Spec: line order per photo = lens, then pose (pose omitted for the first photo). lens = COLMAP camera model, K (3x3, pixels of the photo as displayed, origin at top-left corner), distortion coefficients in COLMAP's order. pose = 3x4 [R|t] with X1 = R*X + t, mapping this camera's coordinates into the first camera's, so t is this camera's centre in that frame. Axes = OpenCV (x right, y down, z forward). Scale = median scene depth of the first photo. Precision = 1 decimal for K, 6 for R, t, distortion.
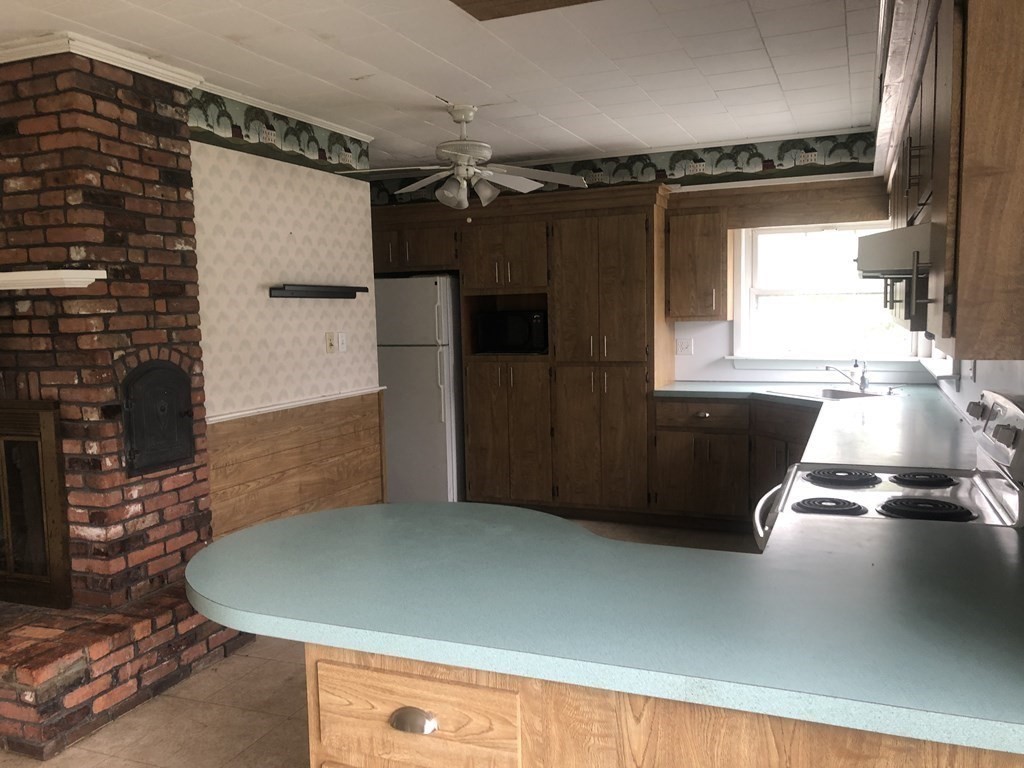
lens RADIAL K [[845.6, 0, 501.4], [0, 845.6, 394.5], [0, 0, 1]] dist [0.041746, -0.056791]
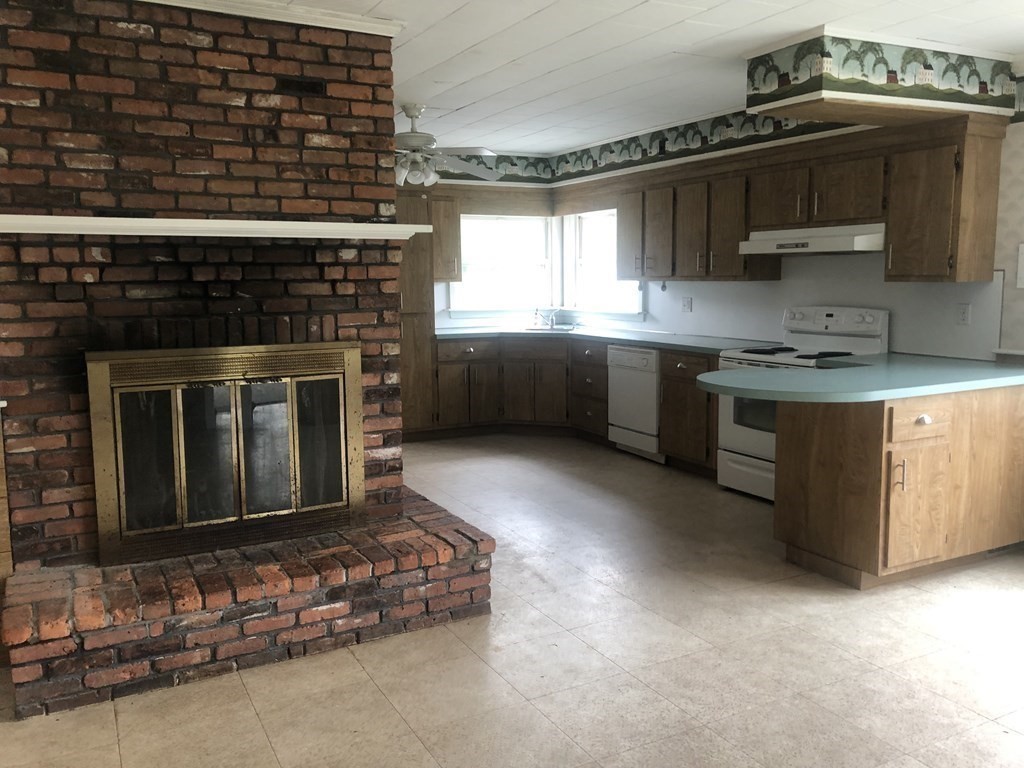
lens RADIAL K [[845.6, 0, 504.0], [0, 845.6, 373.5], [0, 0, 1]] dist [0.041746, -0.056791]
pose [[0.639544, -0.076750, 0.764914, -1.270992], [0.075417, 0.996468, 0.036927, 0.025530], [-0.765046, 0.034071, 0.643073, 0.140654]]
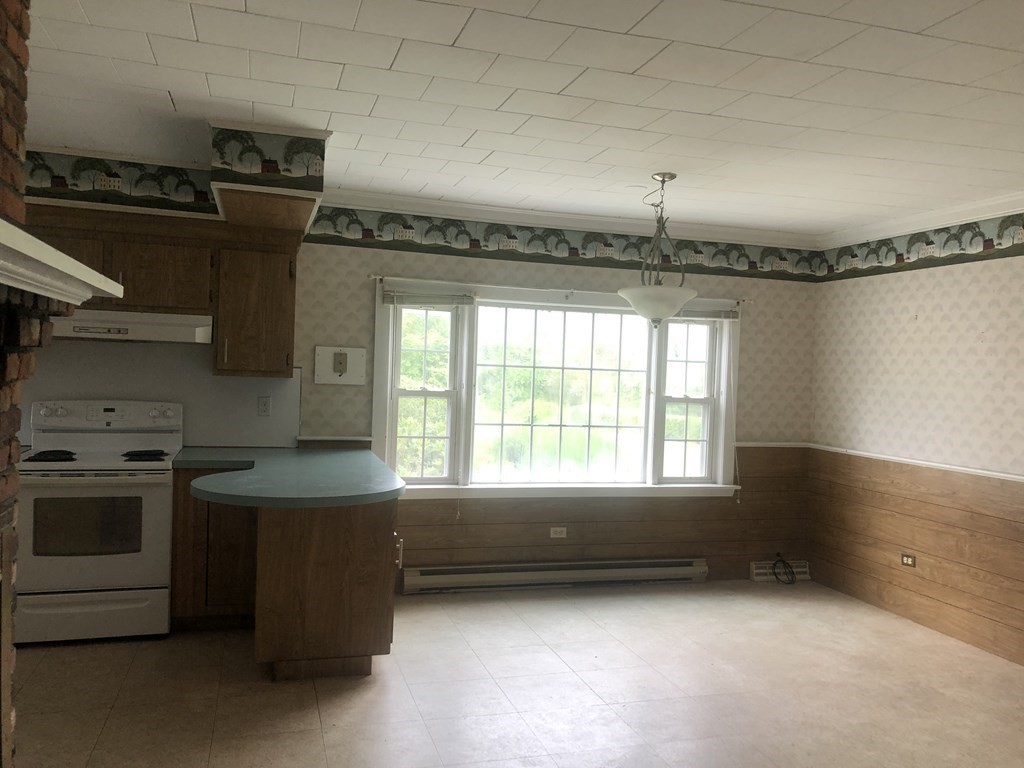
lens RADIAL K [[845.6, 0, 511.9], [0, 845.6, 390.1], [0, 0, 1]] dist [0.041746, -0.056791]
pose [[-0.644915, -0.030002, 0.763665, -1.144997], [0.050170, 0.995412, 0.081474, -0.095119], [-0.762606, 0.090857, -0.640451, 1.112454]]
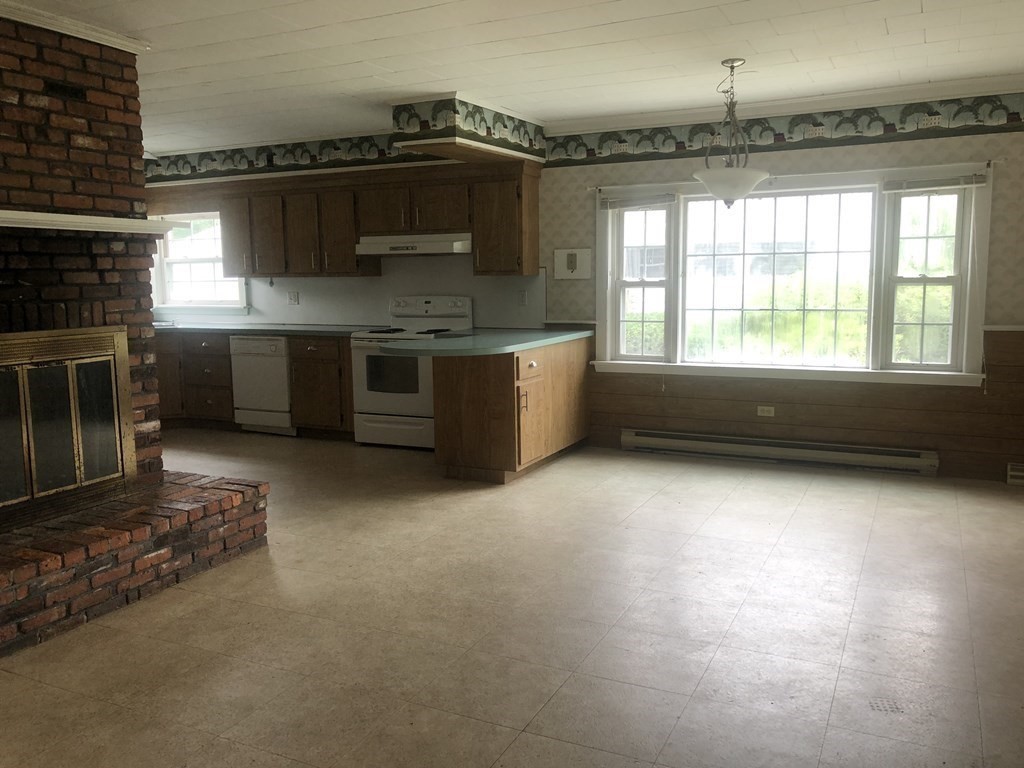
lens RADIAL K [[845.6, 0, 509.0], [0, 845.6, 380.8], [0, 0, 1]] dist [0.041746, -0.056791]
pose [[0.065111, -0.106217, 0.992209, -1.740004], [0.114346, 0.988563, 0.098323, 0.031579], [-0.991305, 0.107053, 0.076512, 0.364735]]
